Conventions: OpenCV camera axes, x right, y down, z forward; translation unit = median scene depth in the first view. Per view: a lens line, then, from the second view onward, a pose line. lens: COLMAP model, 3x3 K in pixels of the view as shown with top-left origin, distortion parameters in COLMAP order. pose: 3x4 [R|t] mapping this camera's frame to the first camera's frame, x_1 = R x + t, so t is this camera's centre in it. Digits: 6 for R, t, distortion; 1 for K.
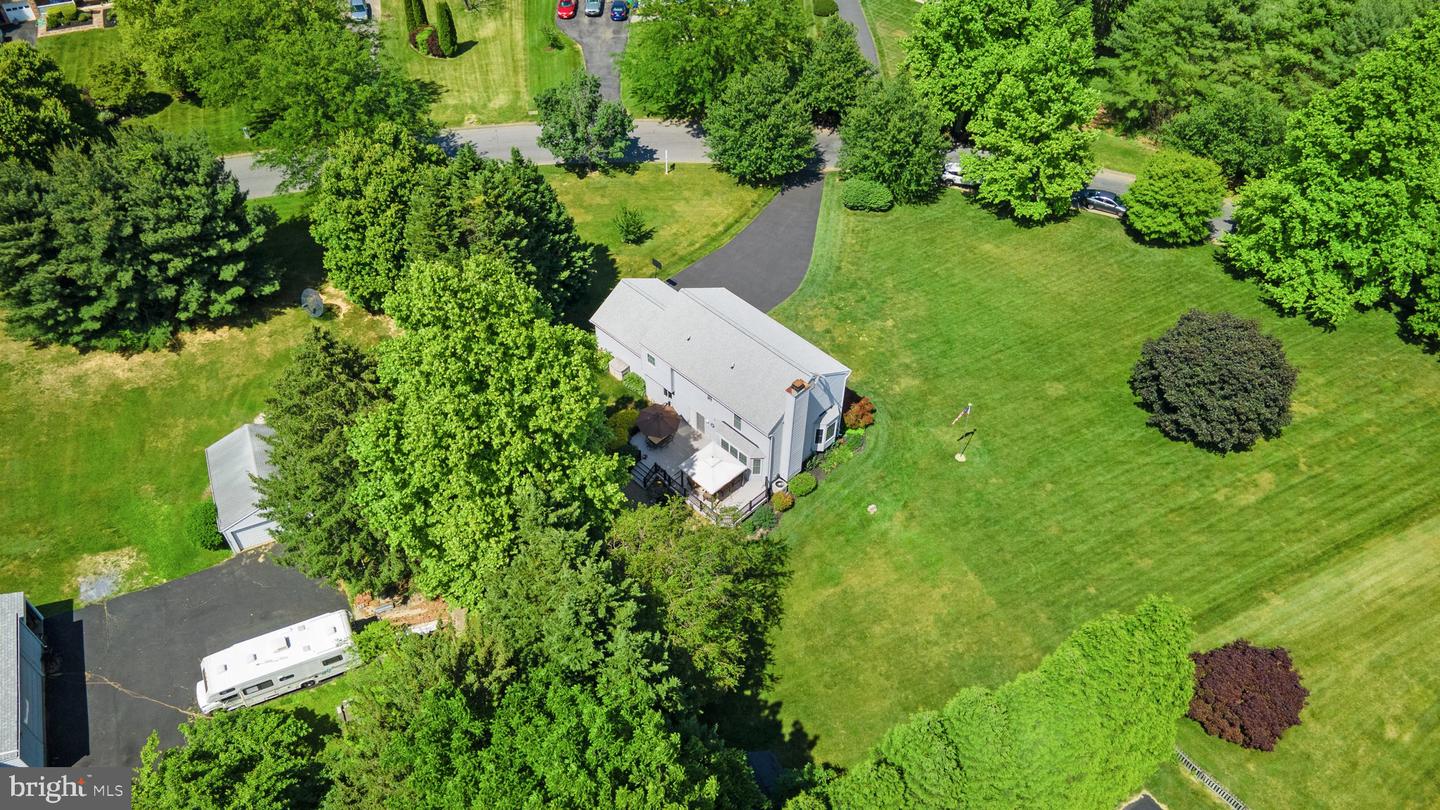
lens RADIAL K [[1074.5, 0, 720.0], [0, 1074.5, 405.0], [0, 0, 1]] dist [0.008457, 0.050677]
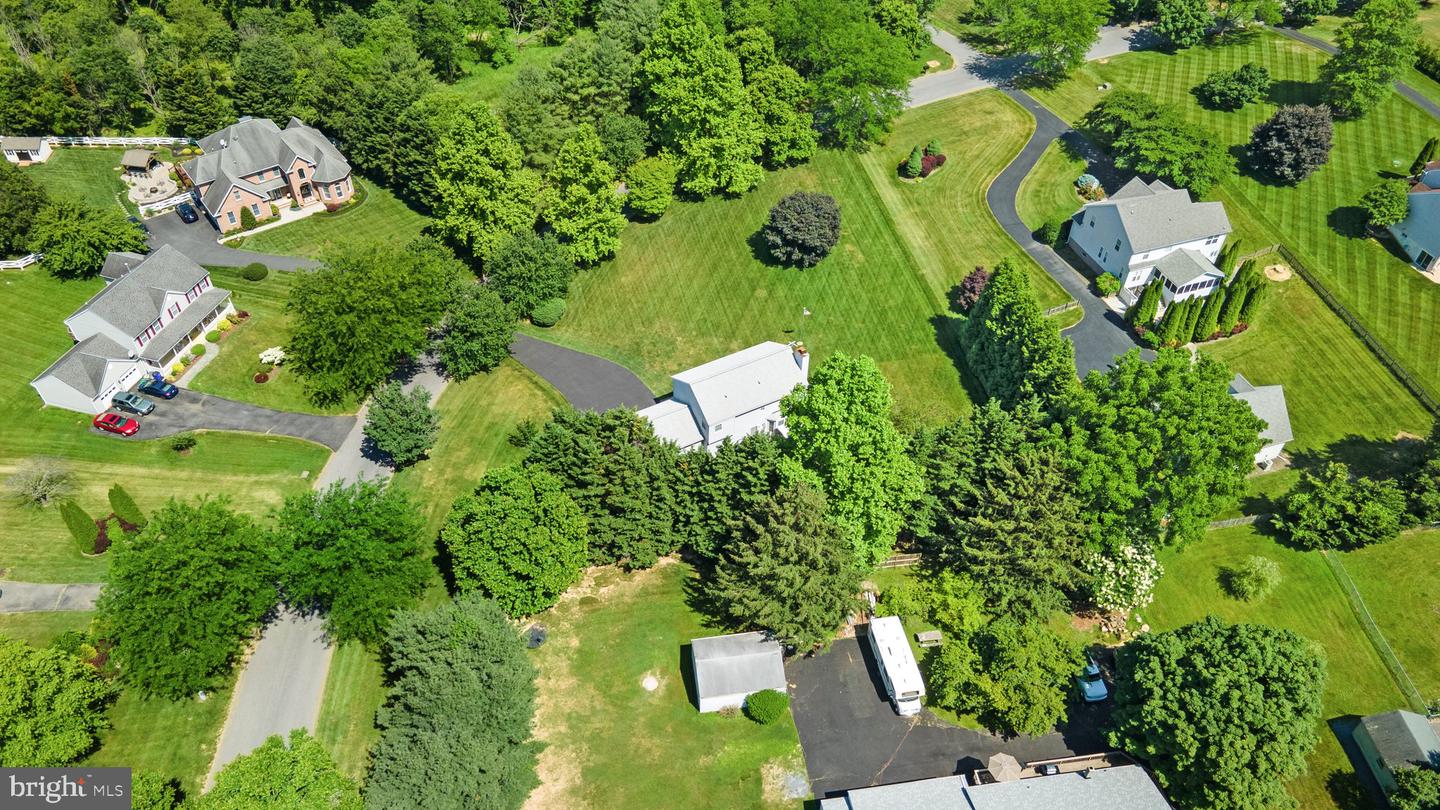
lens RADIAL K [[1063.5, 0, 720.0], [0, 1063.5, 405.0], [0, 0, 1]] dist [0.003740, 0.076056]
pose [[0.276589, -0.672186, 0.686779, -0.937440], [0.690781, 0.635893, 0.344181, -0.505256], [-0.668072, 0.379217, 0.640214, 0.047734]]
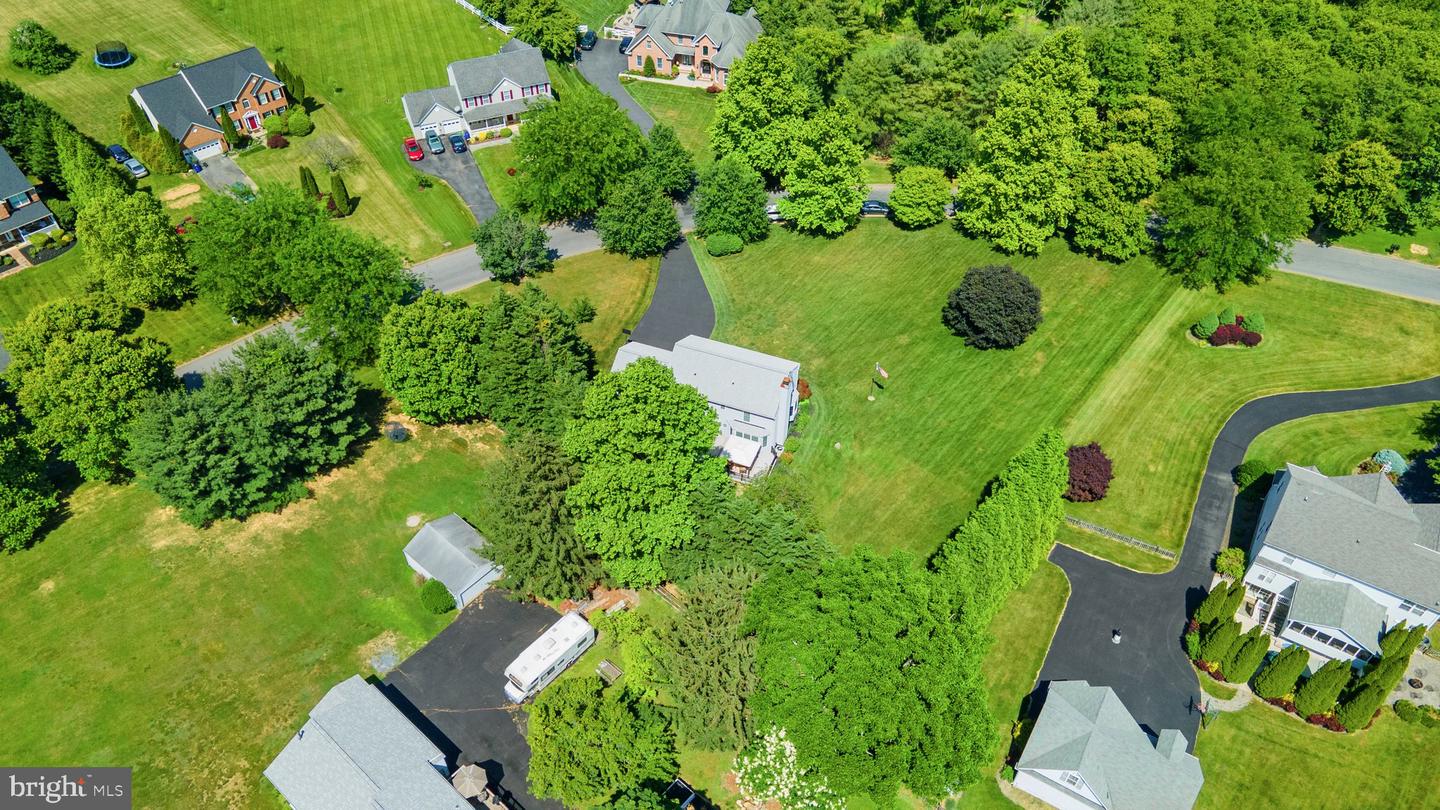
lens RADIAL K [[1063.5, 0, 720.0], [0, 1063.5, 405.0], [0, 0, 1]] dist [0.003740, 0.076056]
pose [[0.912677, -0.292603, 0.285313, -0.378443], [0.293552, 0.955087, 0.040458, -0.061817], [-0.284337, 0.046829, 0.957580, -0.365803]]
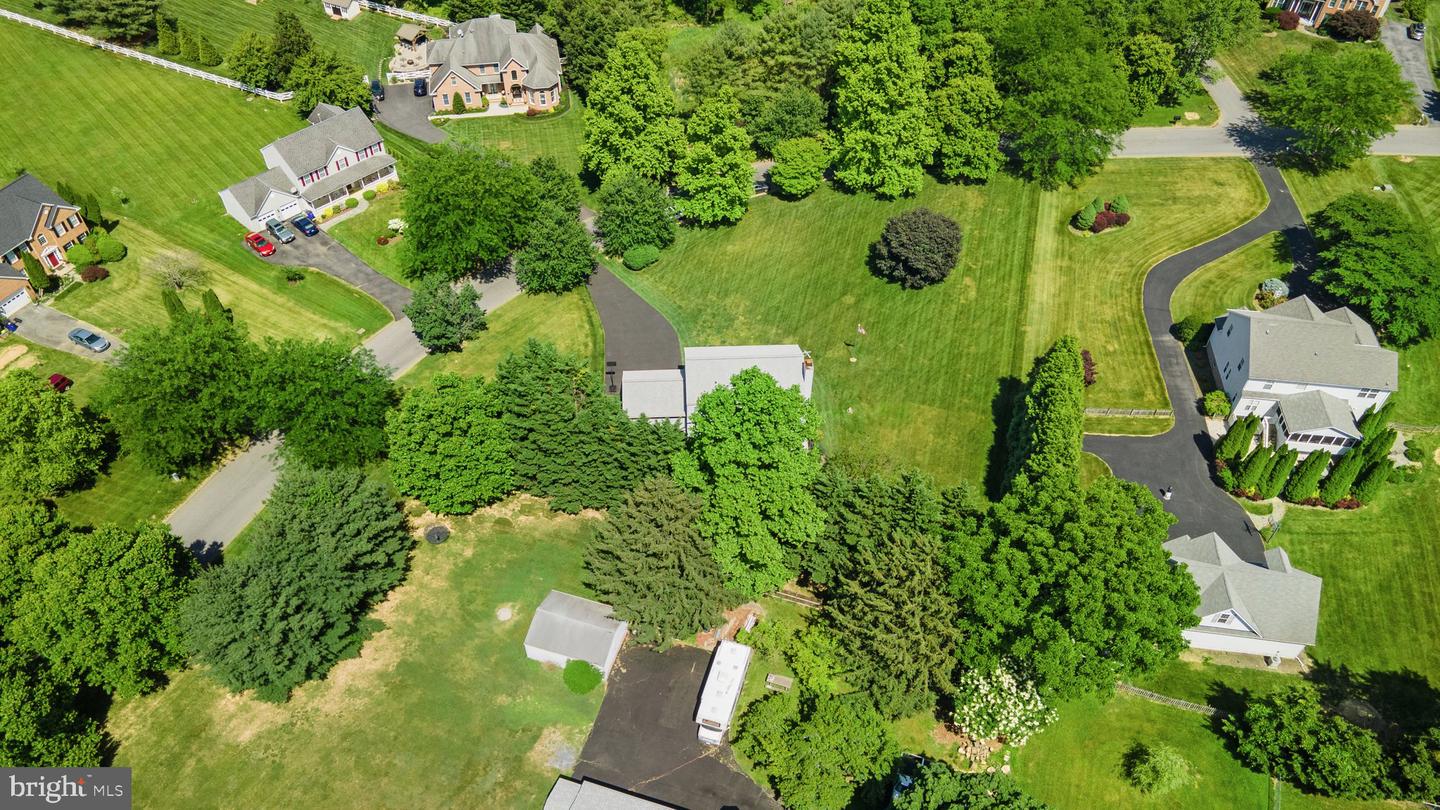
lens RADIAL K [[1063.5, 0, 720.0], [0, 1063.5, 405.0], [0, 0, 1]] dist [0.003740, 0.076056]
pose [[0.672997, -0.532890, 0.512937, -0.705011], [0.531555, 0.830684, 0.165571, -0.244201], [-0.514319, 0.161225, 0.842308, -0.214442]]
